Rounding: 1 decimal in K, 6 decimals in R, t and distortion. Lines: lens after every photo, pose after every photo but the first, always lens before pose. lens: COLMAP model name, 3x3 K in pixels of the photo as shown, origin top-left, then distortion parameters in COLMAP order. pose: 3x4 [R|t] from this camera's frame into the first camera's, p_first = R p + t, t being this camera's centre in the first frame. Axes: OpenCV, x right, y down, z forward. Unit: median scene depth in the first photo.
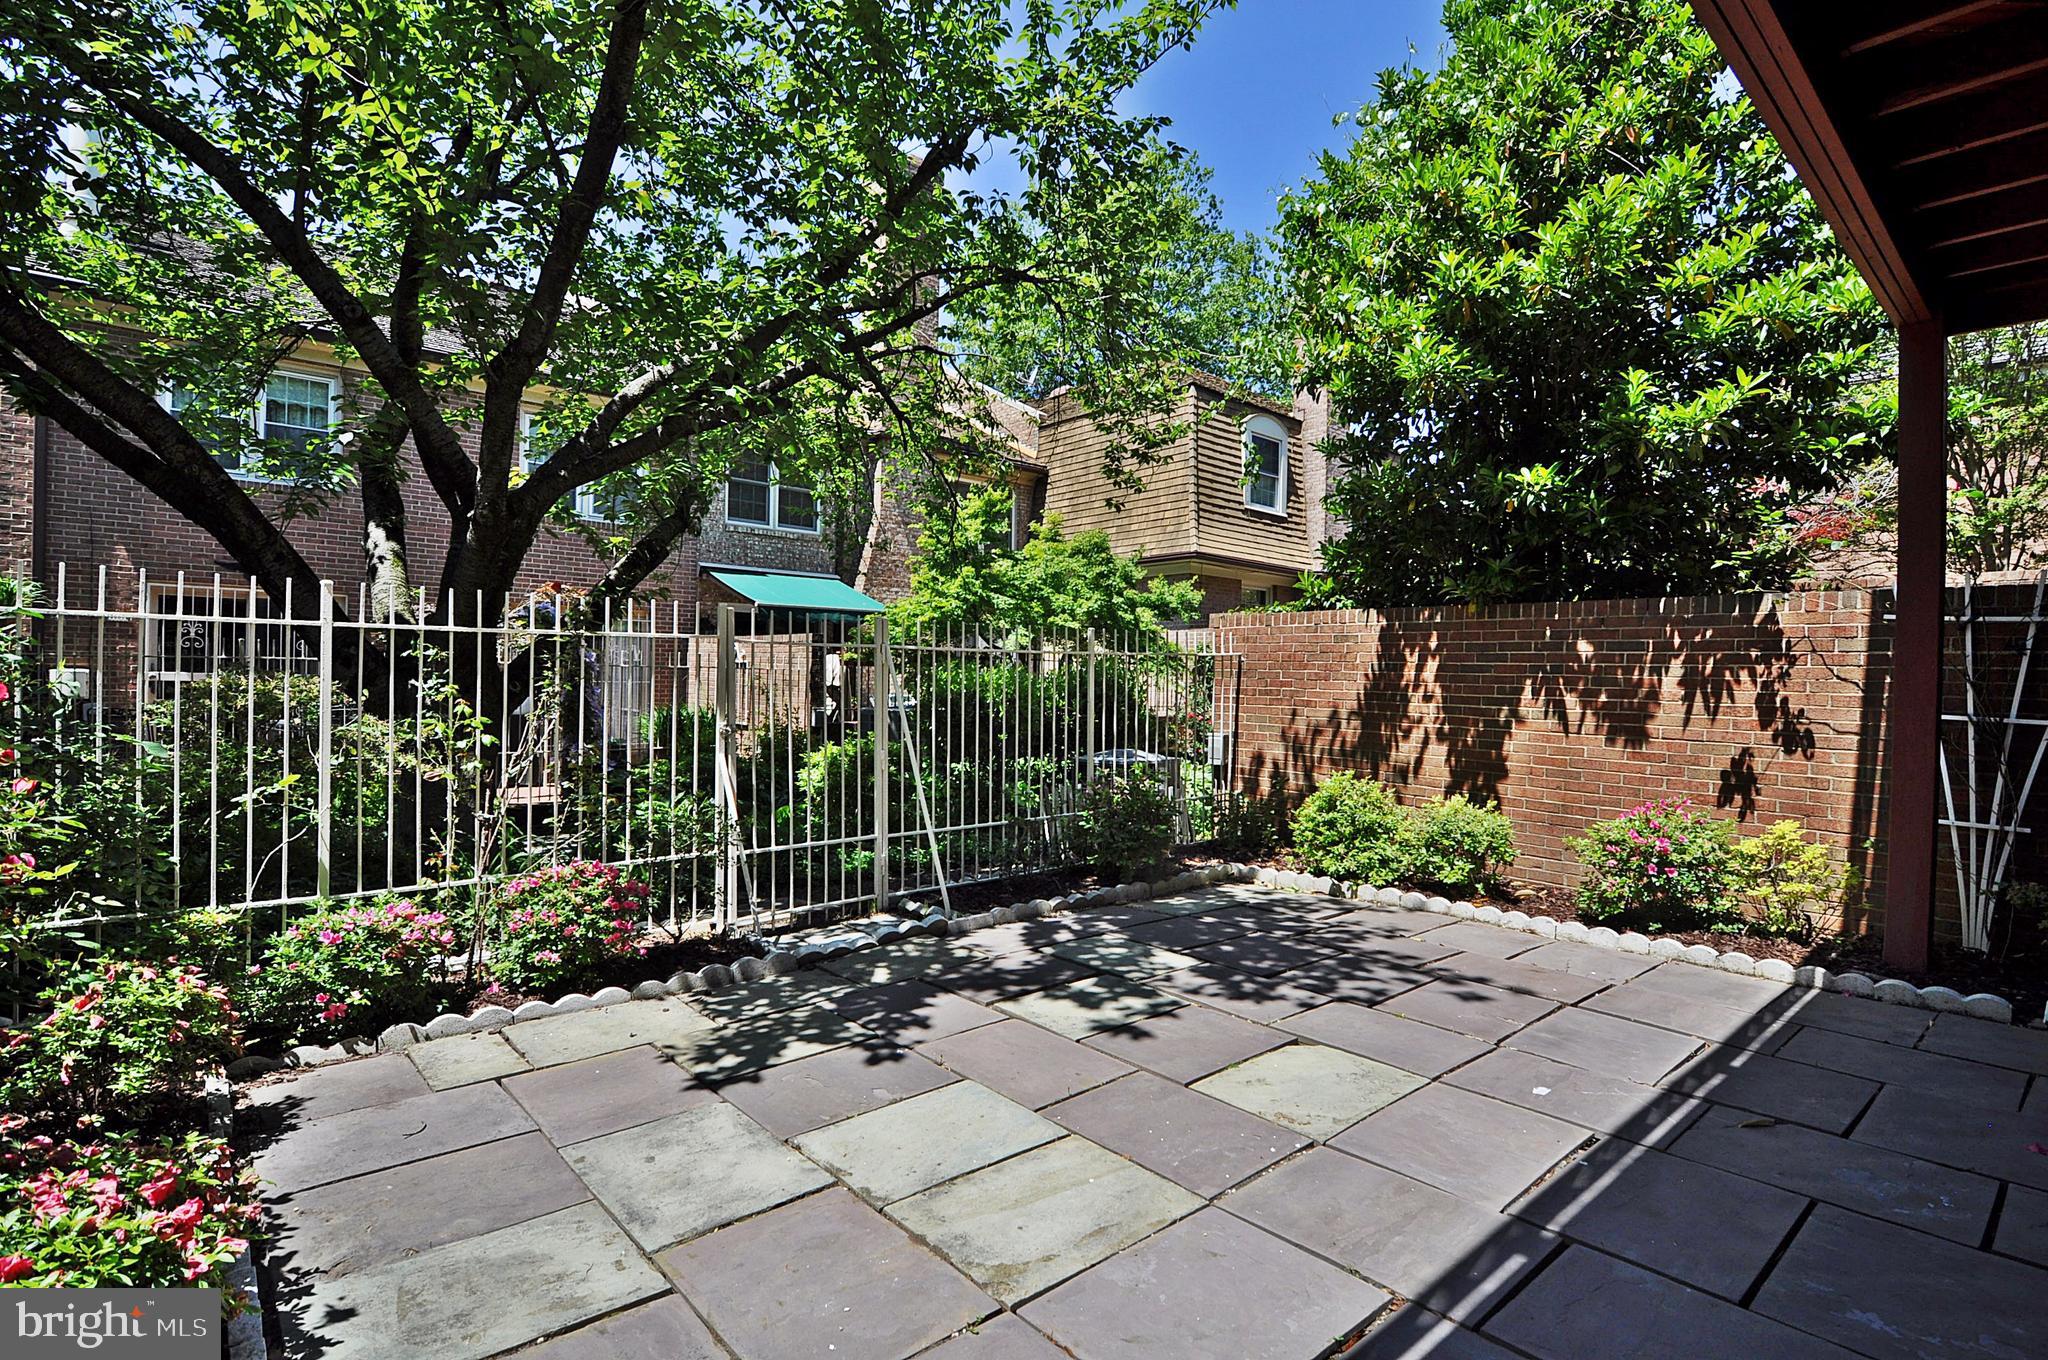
lens RADIAL K [[995.5, 0, 1035.4], [0, 995.5, 679.9], [0, 0, 1]] dist [-0.004677, -0.000768]
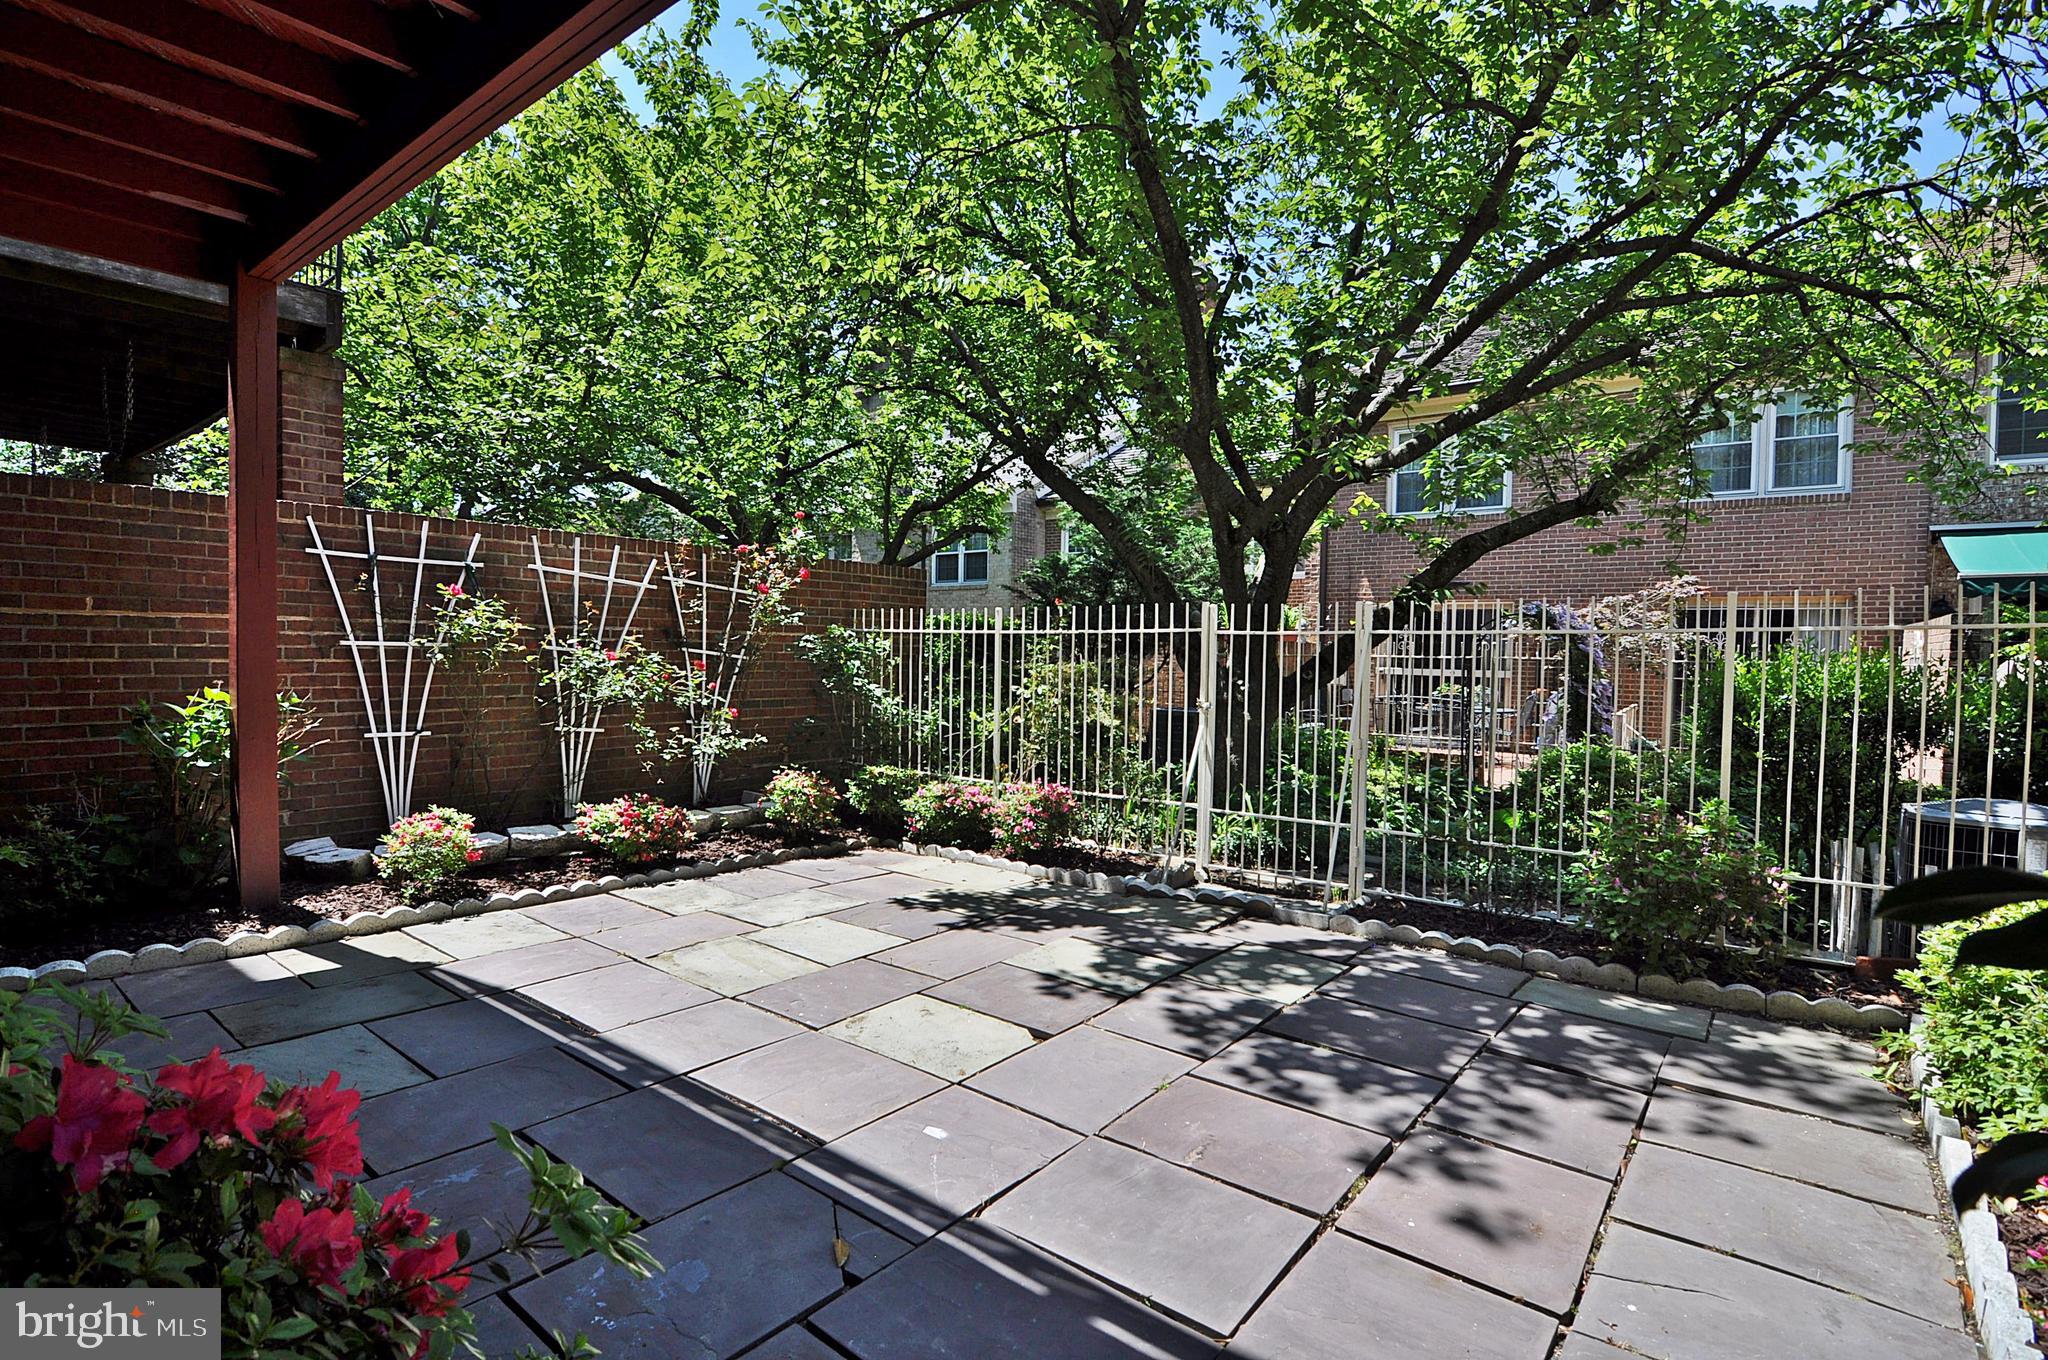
lens RADIAL K [[995.5, 0, 1035.2], [0, 995.5, 682.9], [0, 0, 1]] dist [-0.004677, -0.000768]
pose [[0.160960, 0.010771, -0.986902, 1.054628], [-0.012094, 0.999887, 0.008941, 0.013040], [0.986887, 0.010496, 0.161072, 0.726791]]
